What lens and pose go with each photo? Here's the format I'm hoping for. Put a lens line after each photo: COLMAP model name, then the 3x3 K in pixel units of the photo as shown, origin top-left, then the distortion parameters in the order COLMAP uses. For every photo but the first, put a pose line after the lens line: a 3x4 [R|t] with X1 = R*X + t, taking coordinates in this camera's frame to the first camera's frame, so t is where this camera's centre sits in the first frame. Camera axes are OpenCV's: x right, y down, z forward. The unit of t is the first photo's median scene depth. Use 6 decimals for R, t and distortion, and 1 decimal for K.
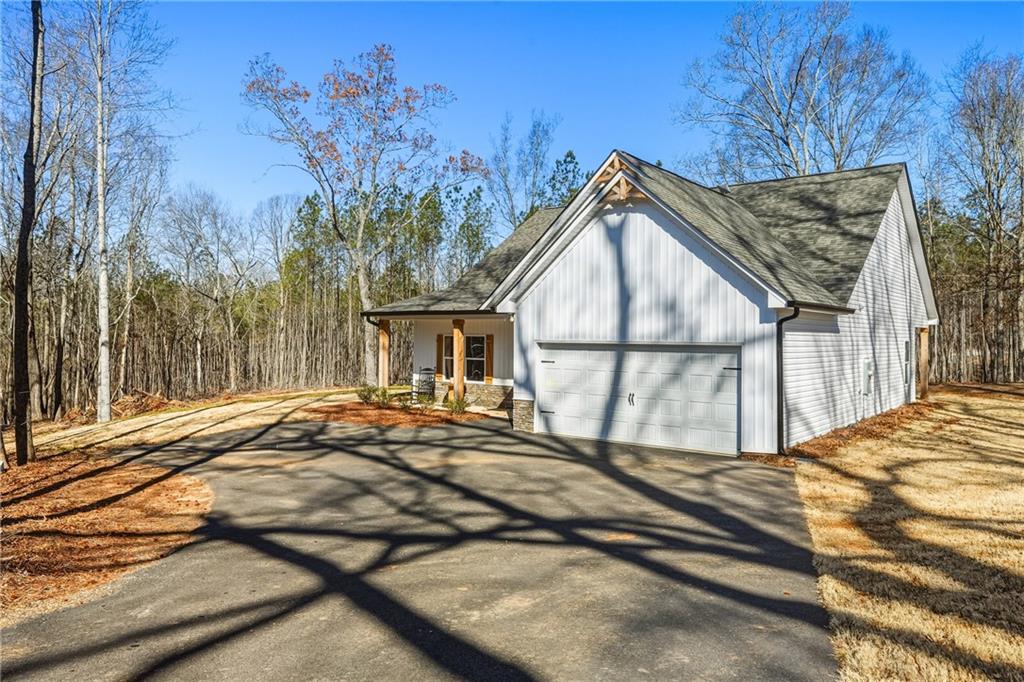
lens RADIAL K [[642.0, 0, 512.3], [0, 642.0, 334.8], [0, 0, 1]] dist [0.034472, -0.004024]
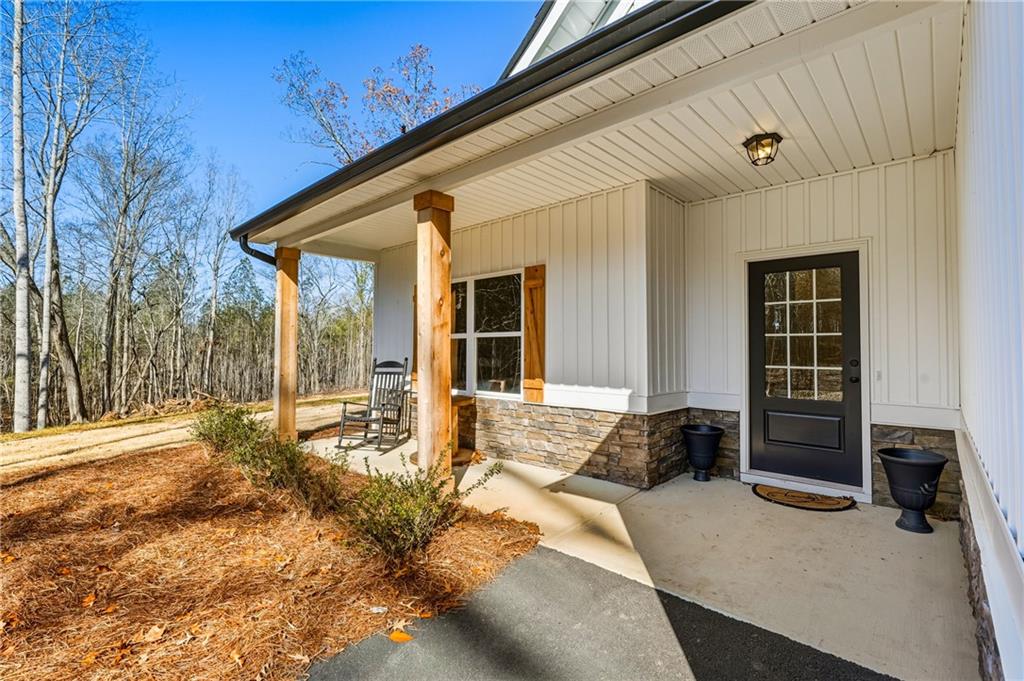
lens RADIAL K [[453.6, 0, 509.8], [0, 453.6, 345.9], [0, 0, 1]] dist [0.001225, 0.000131]
pose [[0.995527, -0.011909, -0.093720, -0.027393], [0.010255, 0.999783, -0.018115, 0.054299], [0.093915, 0.017073, 0.995434, 0.798519]]
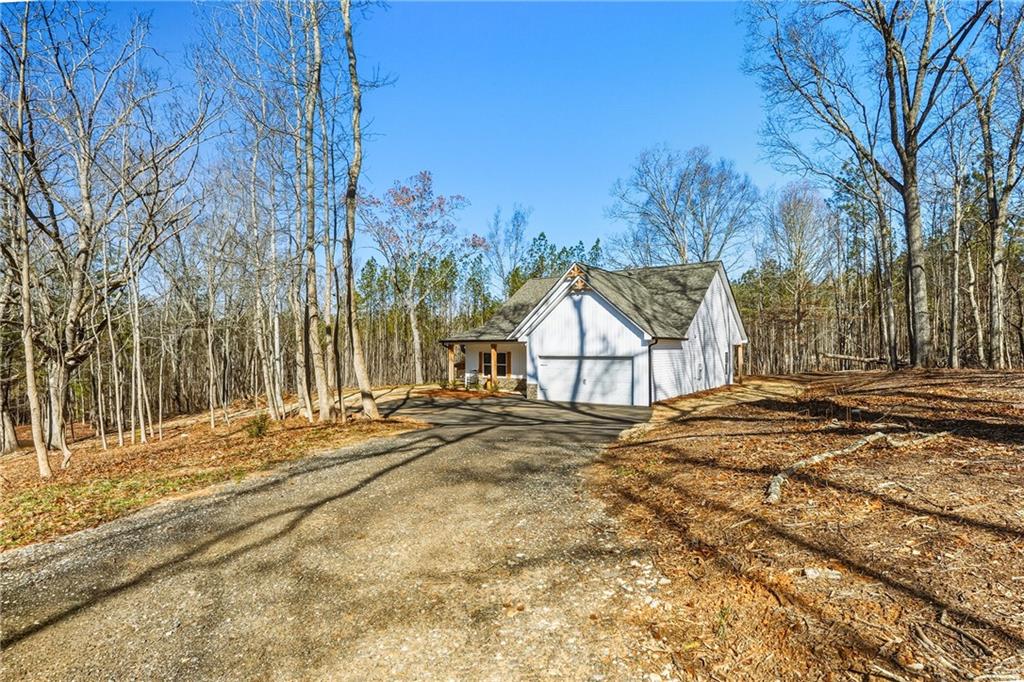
lens RADIAL K [[453.6, 0, 511.6], [0, 453.6, 345.2], [0, 0, 1]] dist [0.001225, 0.000131]
pose [[0.999271, -0.010879, 0.036591, -0.081278], [0.011212, 0.999898, -0.008898, -0.008039], [-0.036490, 0.009301, 0.999291, -0.351130]]
